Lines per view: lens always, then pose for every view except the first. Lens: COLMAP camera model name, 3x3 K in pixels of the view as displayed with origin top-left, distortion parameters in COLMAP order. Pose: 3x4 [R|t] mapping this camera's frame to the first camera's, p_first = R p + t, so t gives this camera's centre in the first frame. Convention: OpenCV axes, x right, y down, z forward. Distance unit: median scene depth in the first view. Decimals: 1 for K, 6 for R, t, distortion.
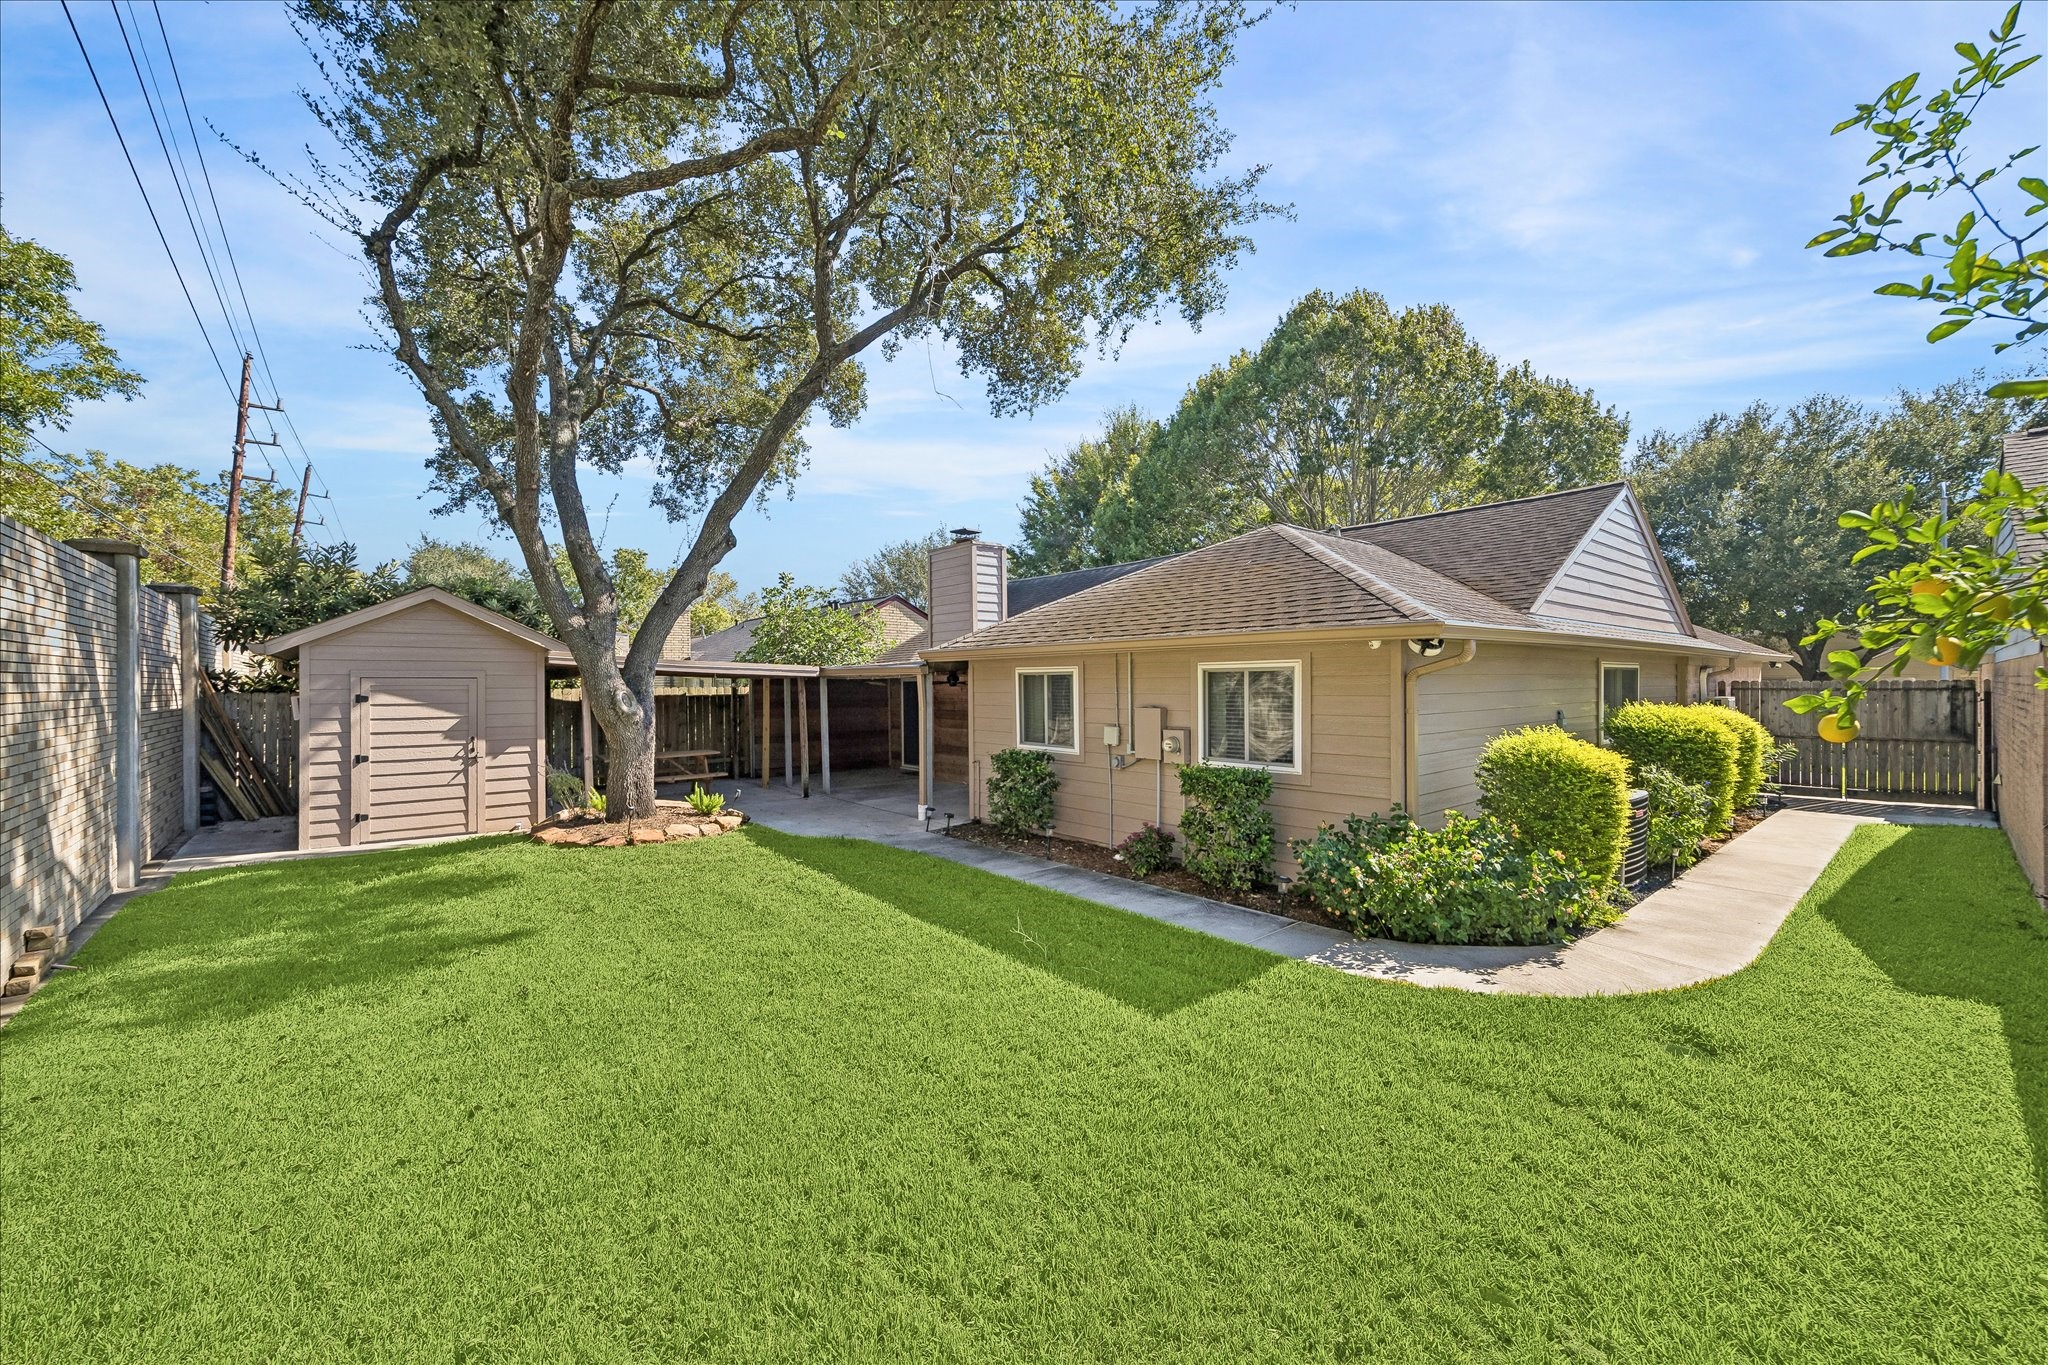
lens RADIAL K [[798.8, 0, 1033.5], [0, 798.8, 693.5], [0, 0, 1]] dist [0.004740, 0.000232]
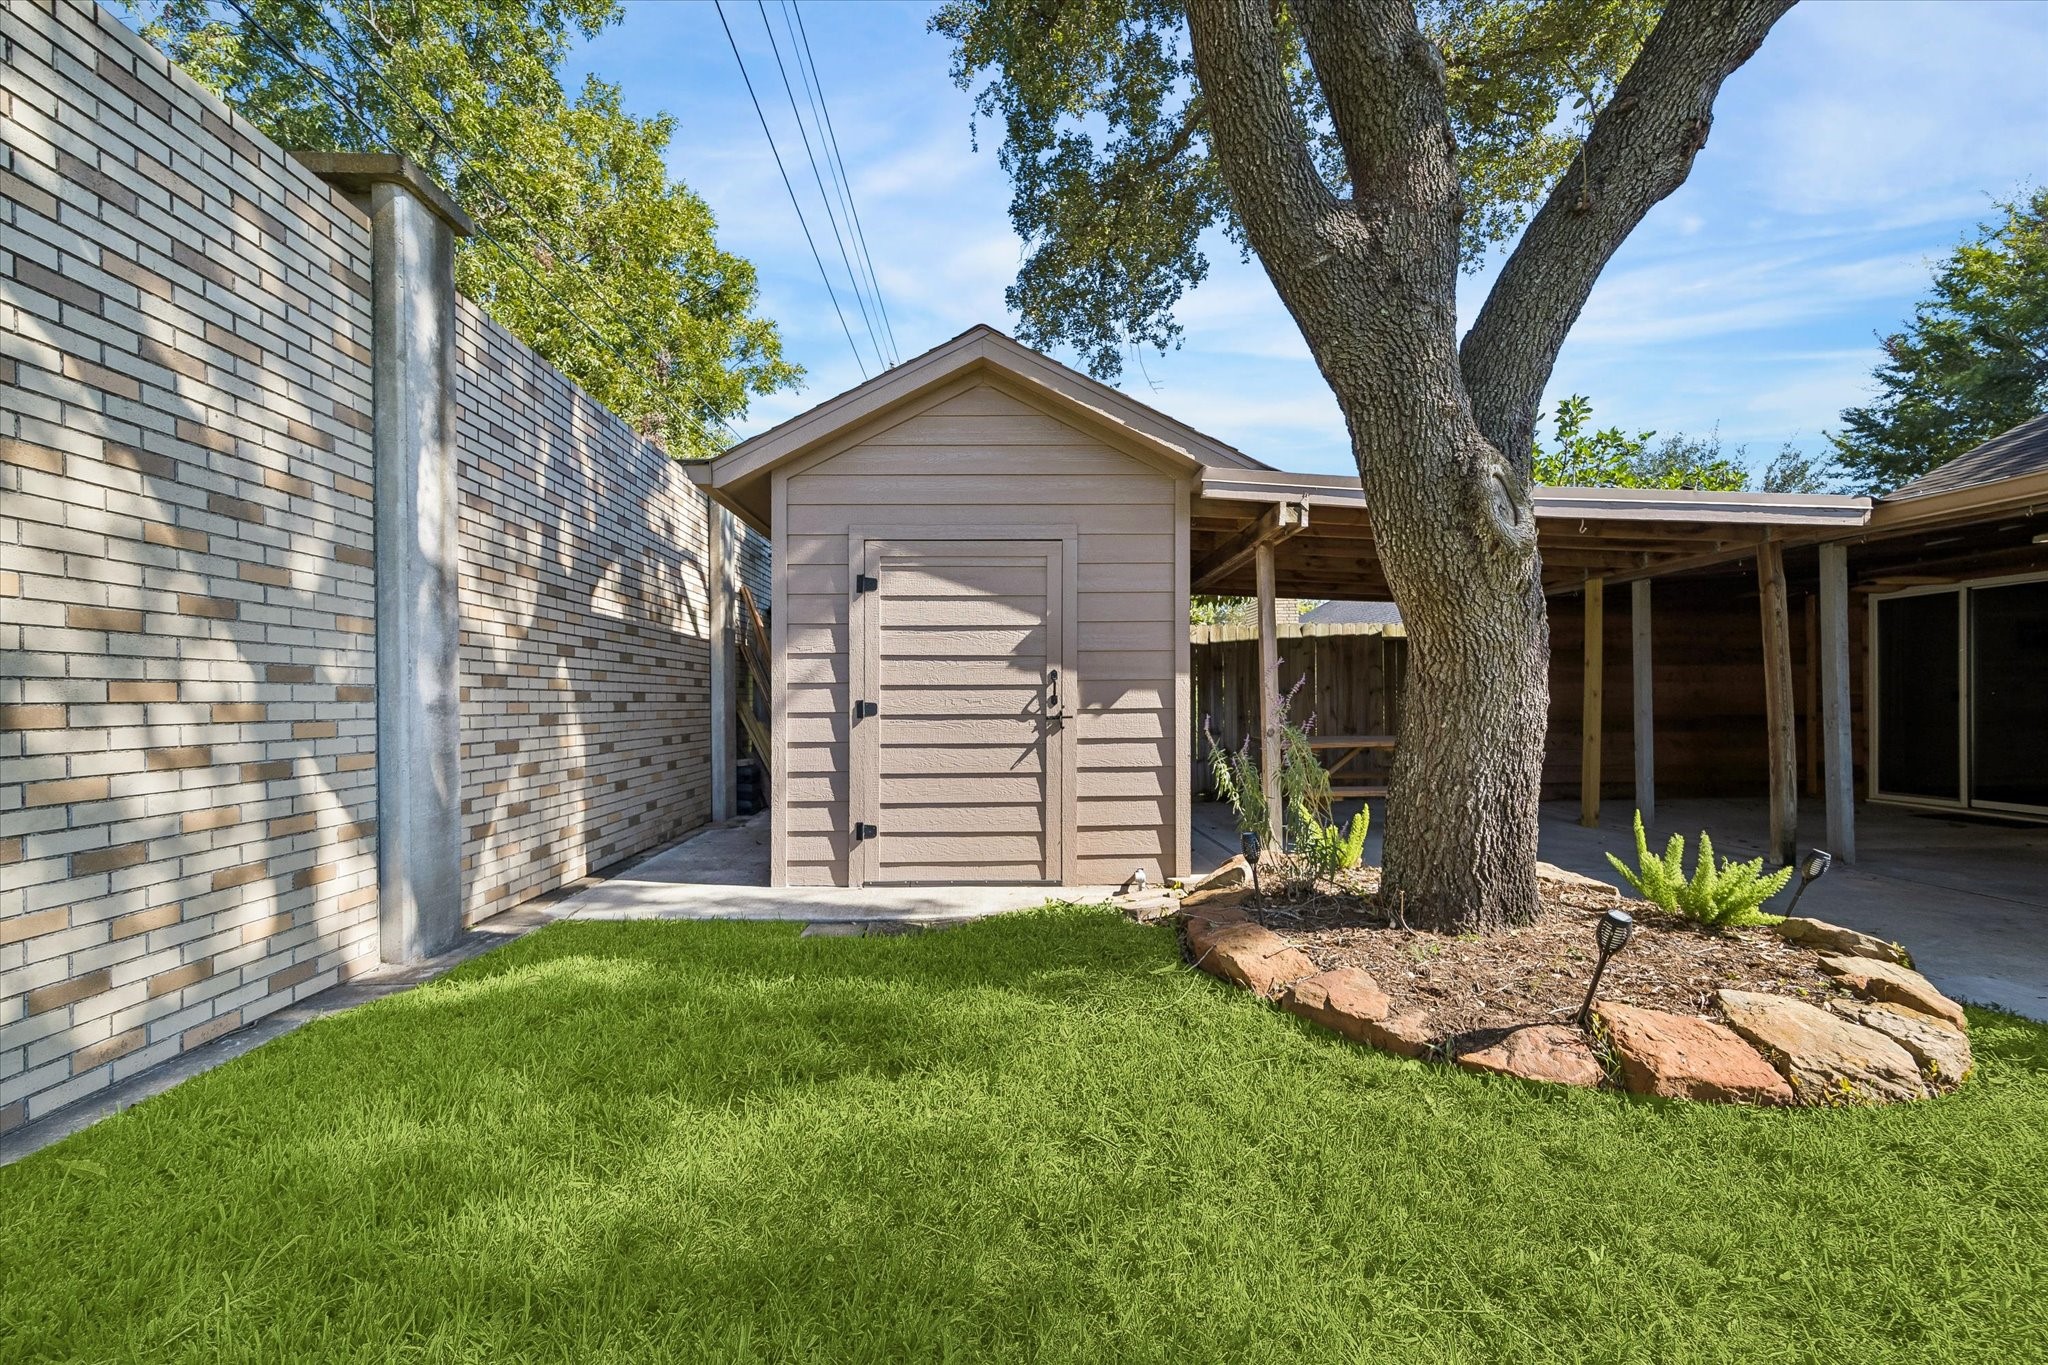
lens RADIAL K [[798.8, 0, 1030.5], [0, 798.8, 693.1], [0, 0, 1]] dist [0.004740, 0.000232]
pose [[0.795109, -0.006794, -0.606428, -0.468840], [-0.005328, 0.999820, -0.018186, 0.080414], [0.606443, 0.017690, 0.794930, 0.678531]]
